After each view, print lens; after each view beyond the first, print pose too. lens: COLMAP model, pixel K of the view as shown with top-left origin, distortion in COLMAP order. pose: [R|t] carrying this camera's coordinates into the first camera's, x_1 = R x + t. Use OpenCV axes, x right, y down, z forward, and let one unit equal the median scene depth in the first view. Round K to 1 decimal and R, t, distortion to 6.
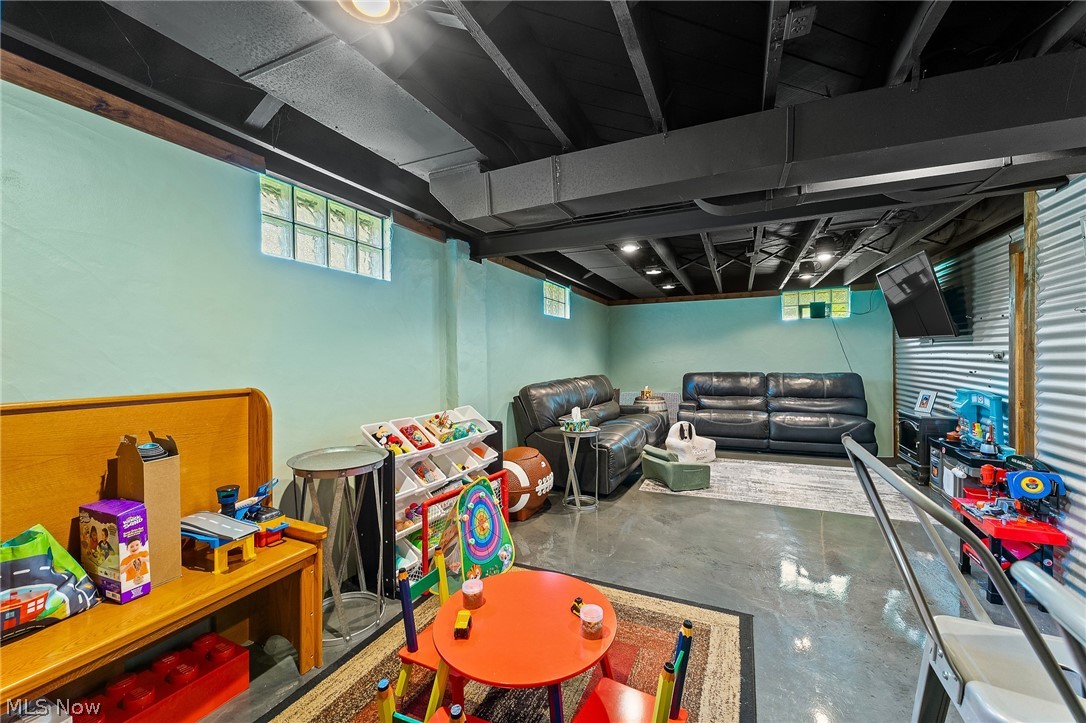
lens RADIAL K [[429.6, 0, 542.2], [0, 429.6, 359.7], [0, 0, 1]] dist [-0.001970, -0.000252]
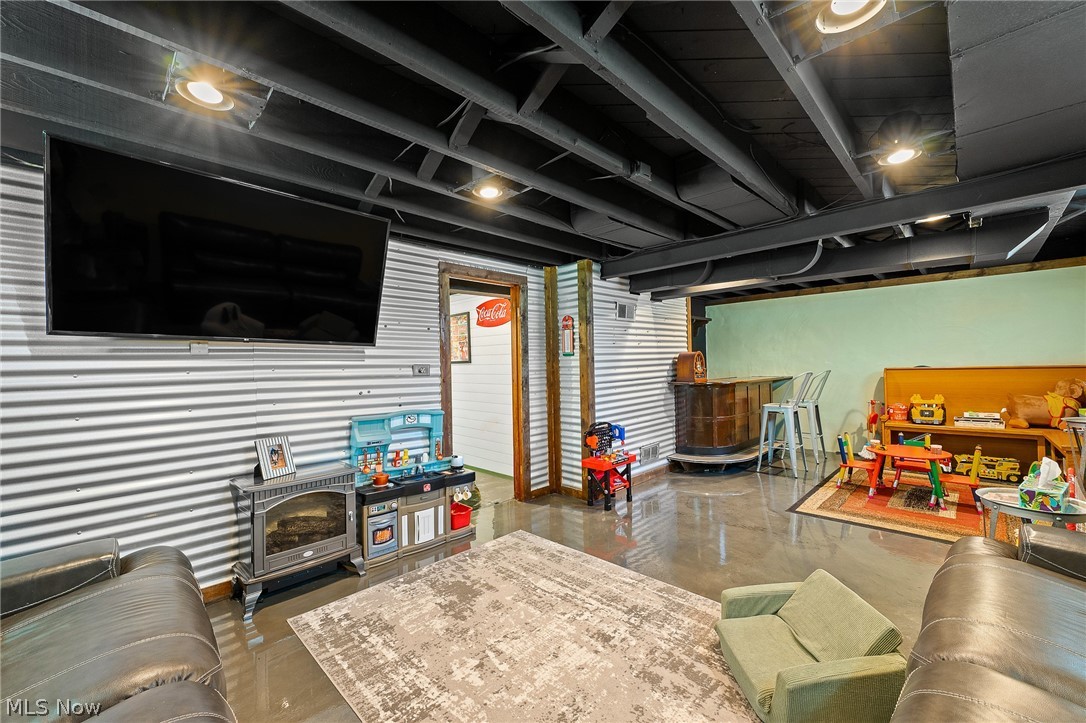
lens RADIAL K [[429.6, 0, 542.1], [0, 429.6, 361.2], [0, 0, 1]] dist [-0.001970, -0.000252]
pose [[-0.933900, 0.028297, 0.356412, 0.427477], [0.030766, 0.999526, 0.001261, -0.019371], [-0.356207, 0.012143, -0.934328, 1.621570]]
